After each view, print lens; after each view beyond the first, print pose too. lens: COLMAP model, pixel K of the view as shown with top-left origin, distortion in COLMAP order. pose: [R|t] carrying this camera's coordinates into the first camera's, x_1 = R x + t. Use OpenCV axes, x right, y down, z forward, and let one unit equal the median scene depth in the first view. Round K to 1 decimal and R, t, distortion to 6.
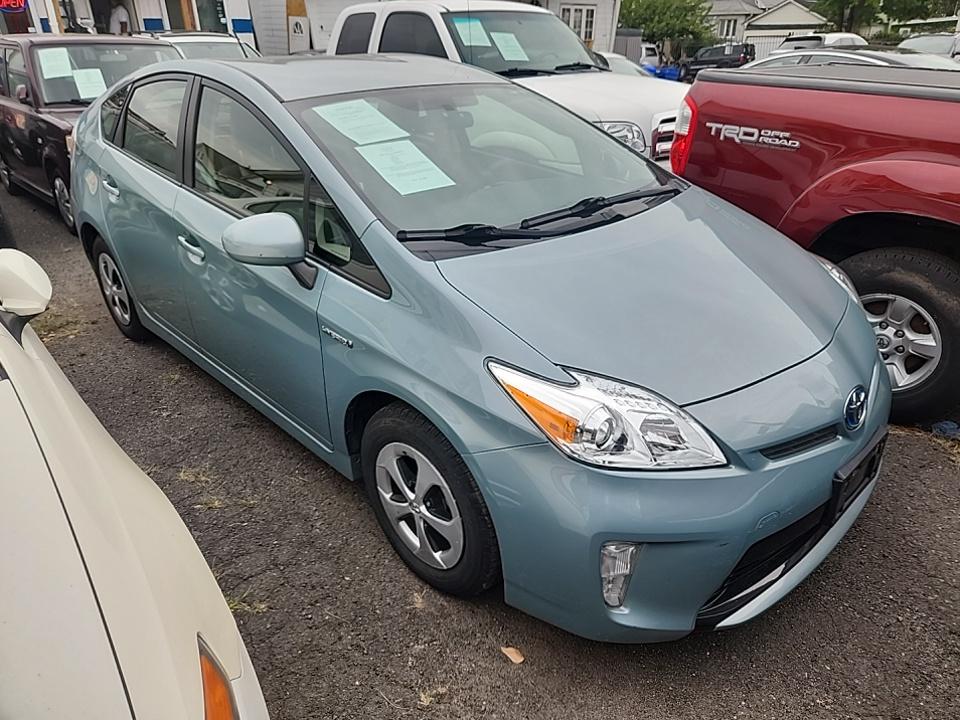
lens RADIAL K [[657.2, 0, 479.8], [0, 657.2, 349.1], [0, 0, 1]] dist [0.054349, -0.046577]
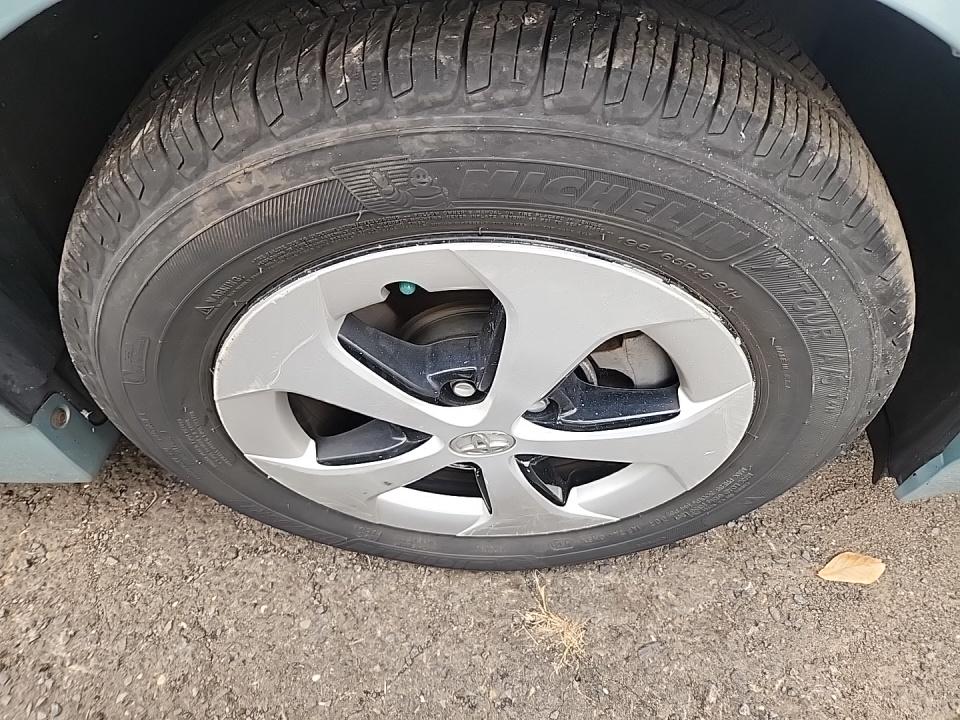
lens RADIAL K [[657.2, 0, 479.8], [0, 657.2, 349.1], [0, 0, 1]] dist [0.054349, -0.046577]
pose [[0.714140, -0.557724, 0.423022, -0.188097], [0.321791, 0.798240, 0.509178, 0.075241], [-0.621654, -0.227500, 0.749526, 0.803150]]
